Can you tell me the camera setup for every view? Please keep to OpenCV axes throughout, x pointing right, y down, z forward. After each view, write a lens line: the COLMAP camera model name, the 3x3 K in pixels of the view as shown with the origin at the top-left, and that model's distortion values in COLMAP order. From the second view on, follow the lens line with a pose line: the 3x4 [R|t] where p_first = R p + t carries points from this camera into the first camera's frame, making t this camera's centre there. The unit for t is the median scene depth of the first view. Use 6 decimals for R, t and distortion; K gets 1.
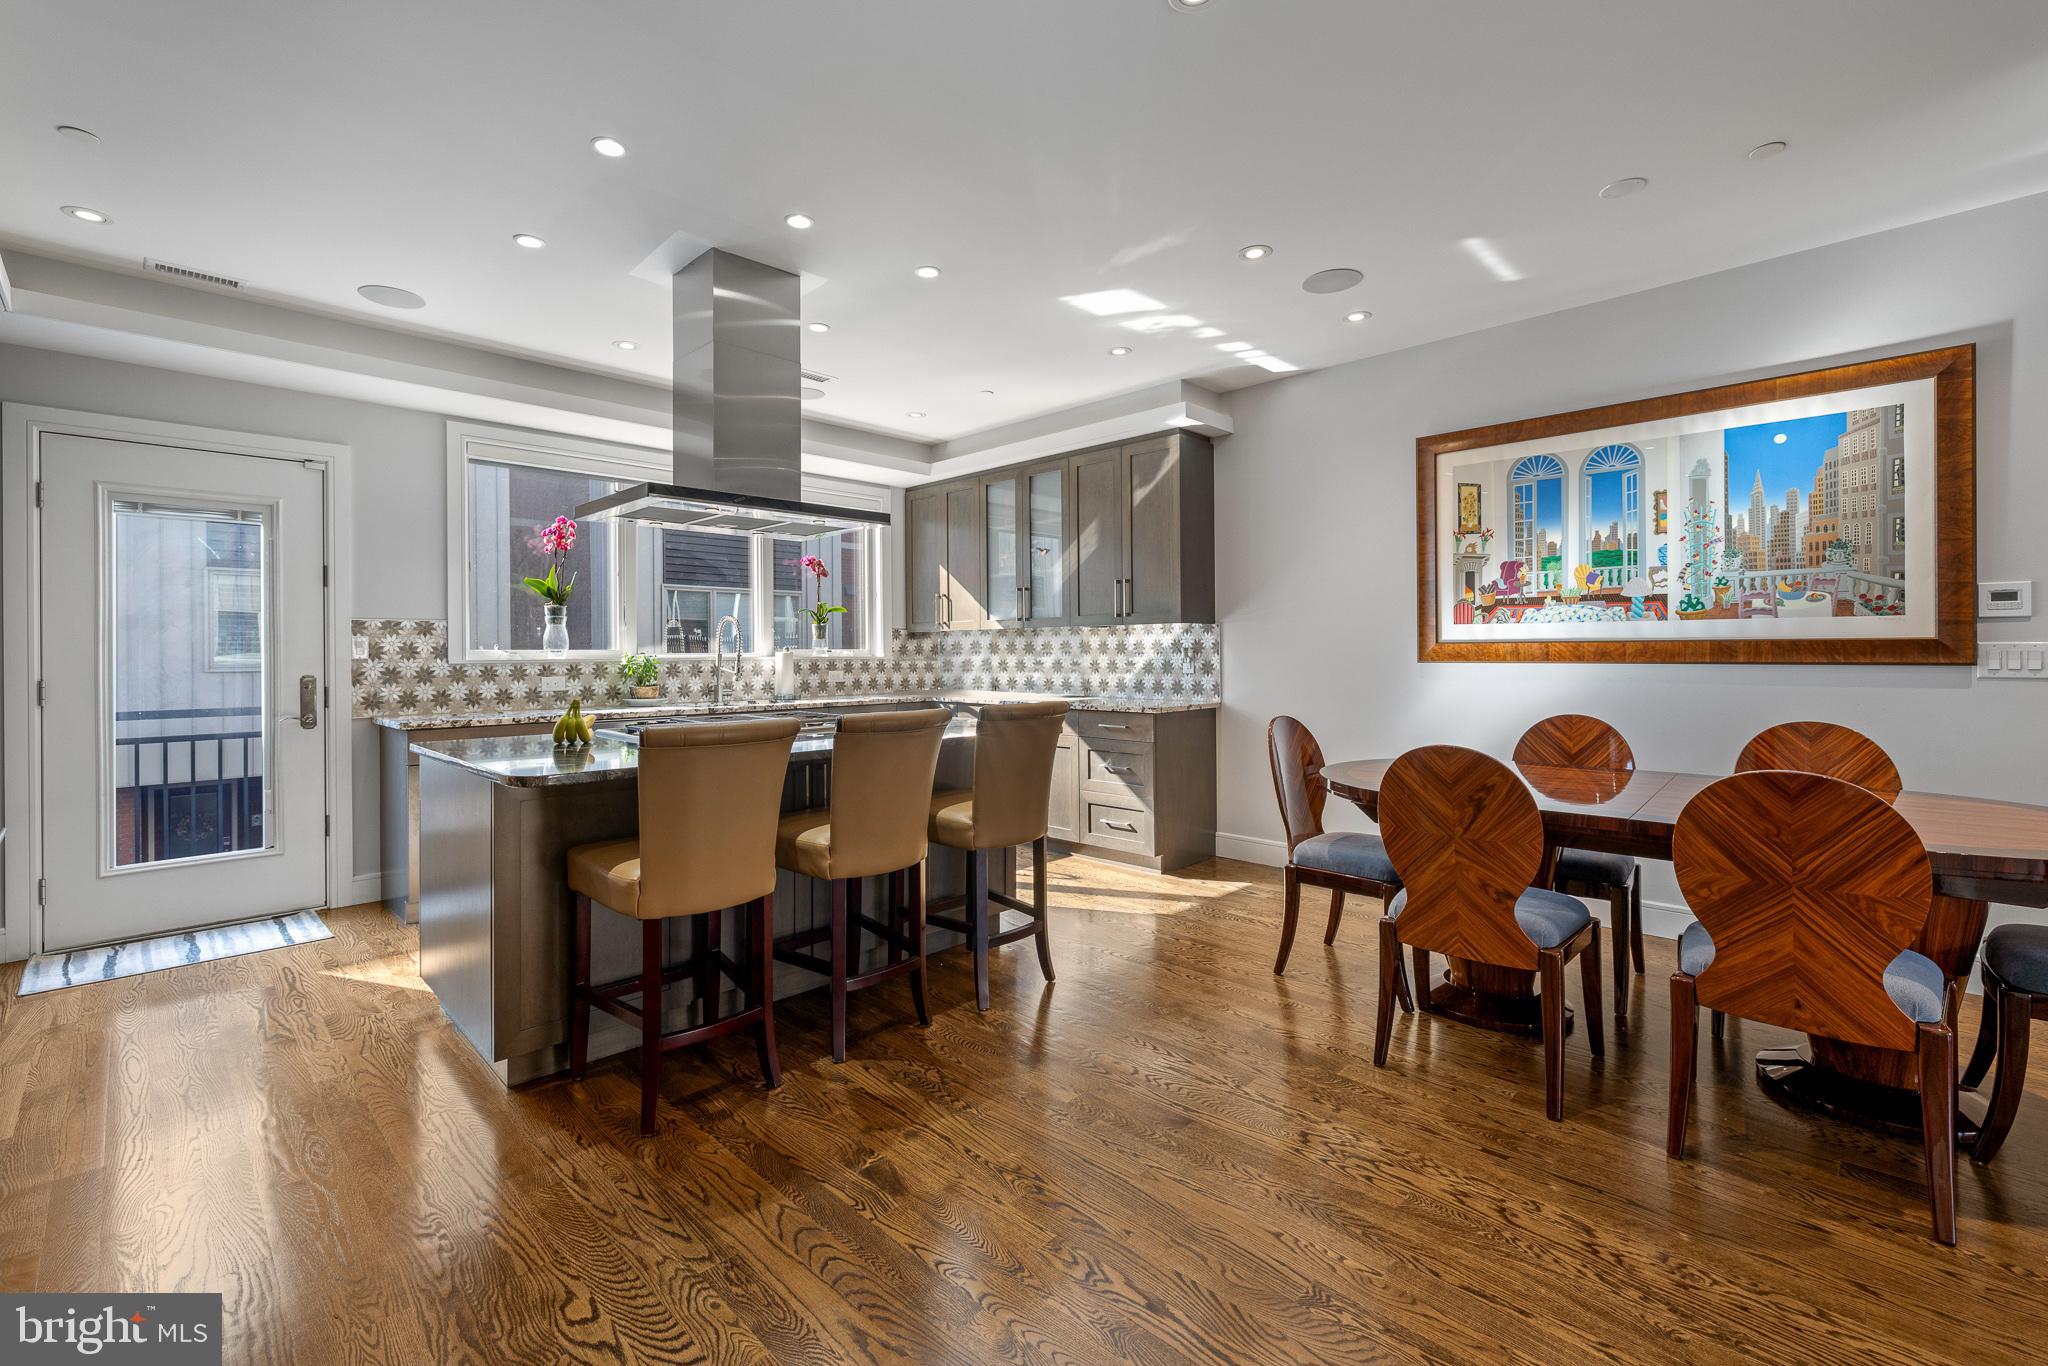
lens RADIAL K [[872.1, 0, 1011.5], [0, 872.1, 653.0], [0, 0, 1]] dist [0.000542, 0.000713]
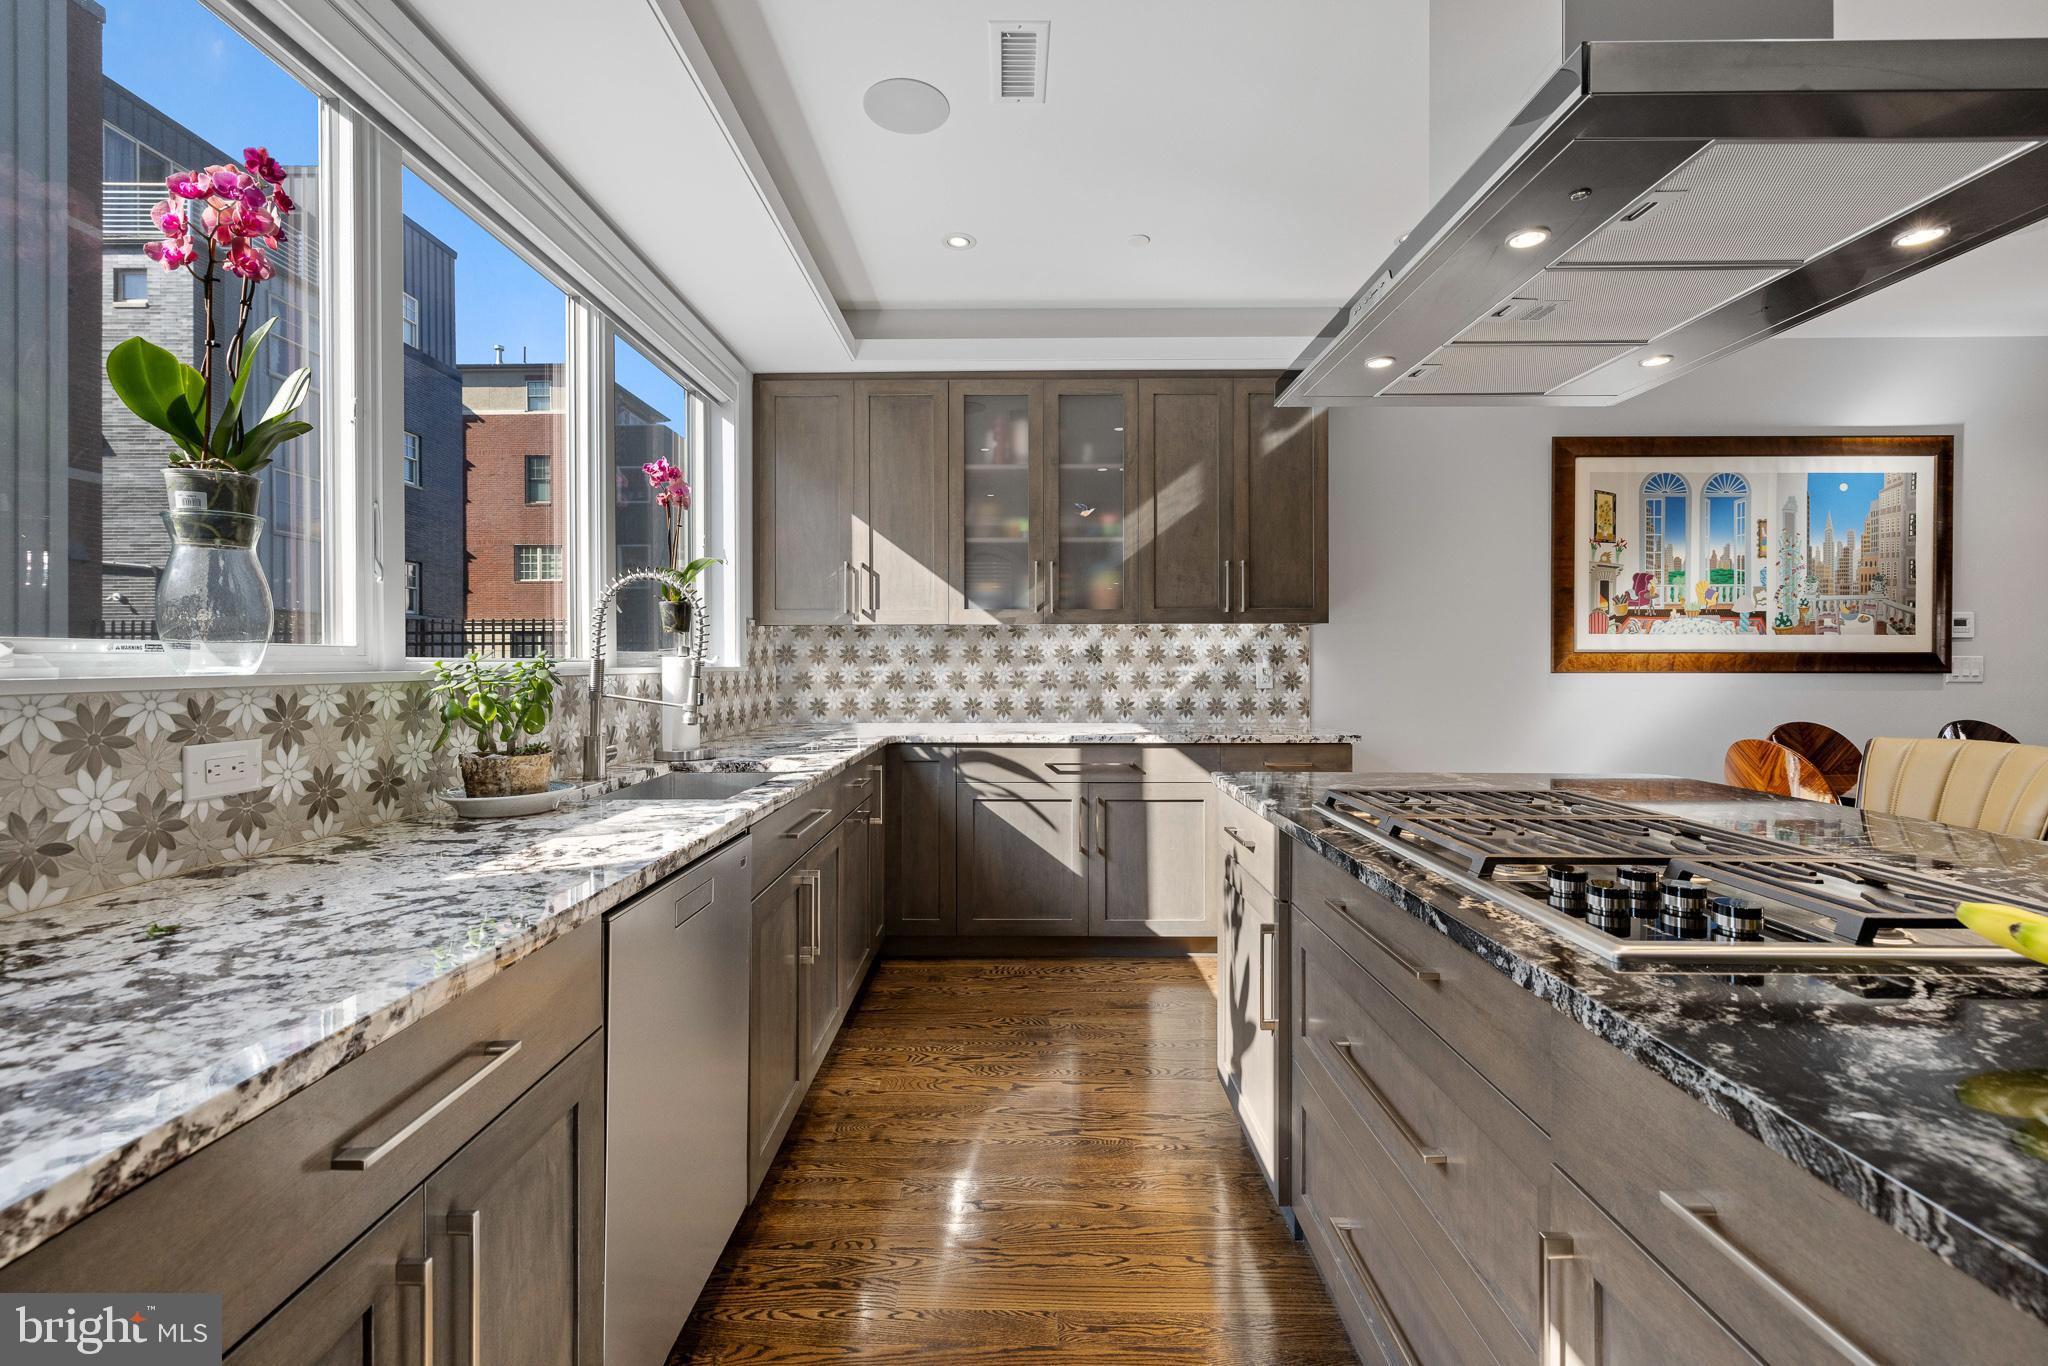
lens RADIAL K [[872.1, 0, 1023.2], [0, 872.1, 662.1], [0, 0, 1]] dist [0.000542, 0.000713]
pose [[0.713514, 0.004049, 0.700629, -0.648070], [-0.002009, 0.999991, -0.003733, 0.003934], [-0.700638, 0.001256, 0.713516, 0.770223]]
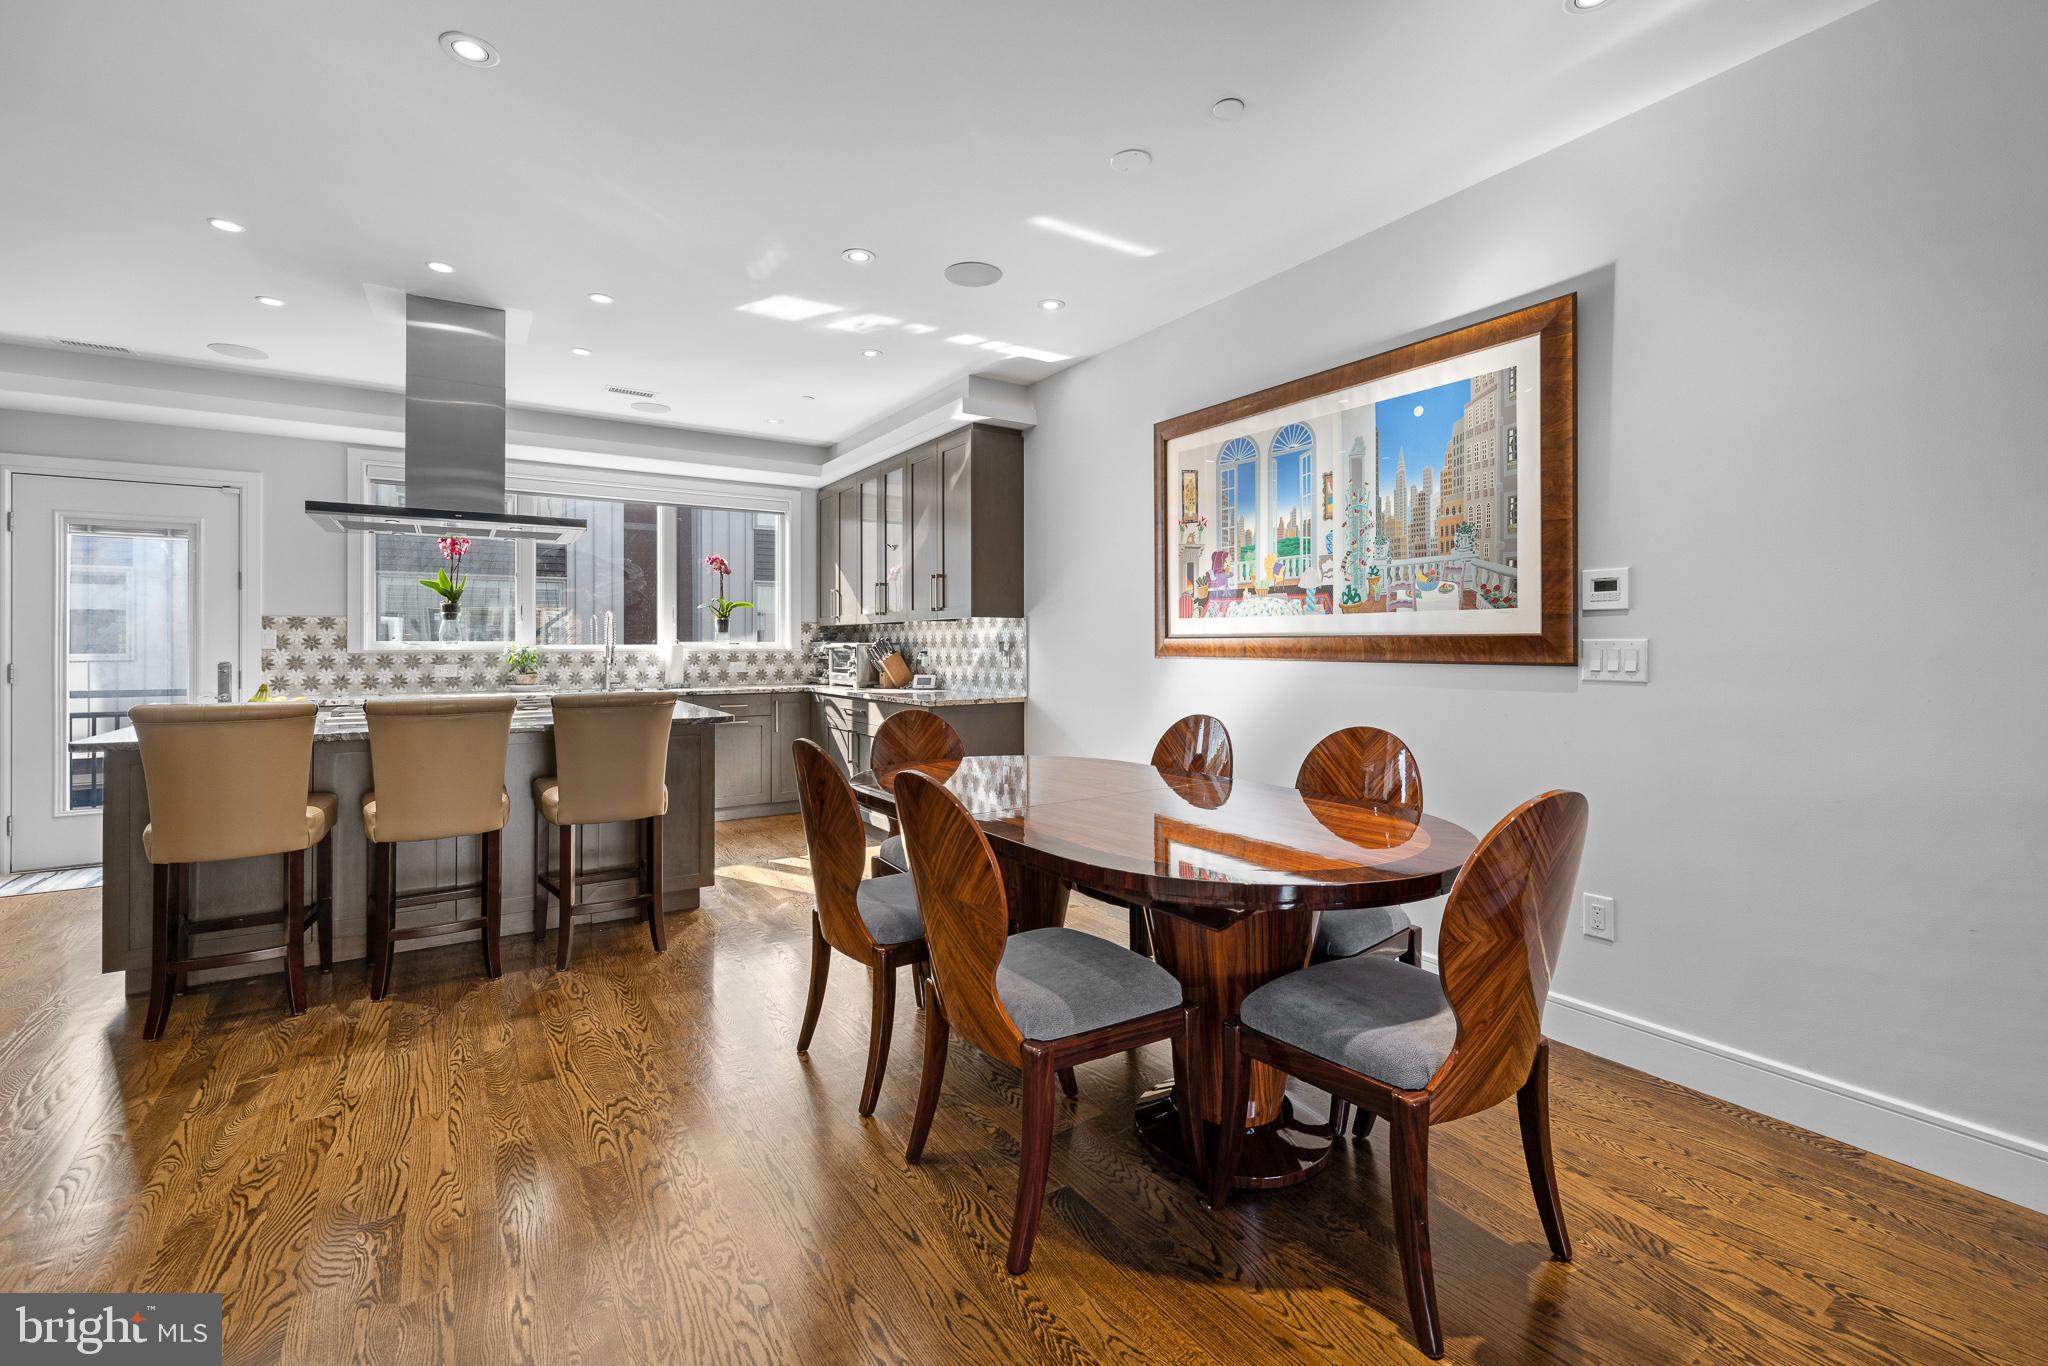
lens RADIAL K [[872.1, 0, 1017.8], [0, 872.1, 649.9], [0, 0, 1]] dist [0.000542, 0.000713]
pose [[0.978208, 0.005411, -0.207557, 0.549311], [-0.004272, 0.999973, 0.005934, -0.003341], [0.207584, -0.004918, 0.978205, 0.031860]]
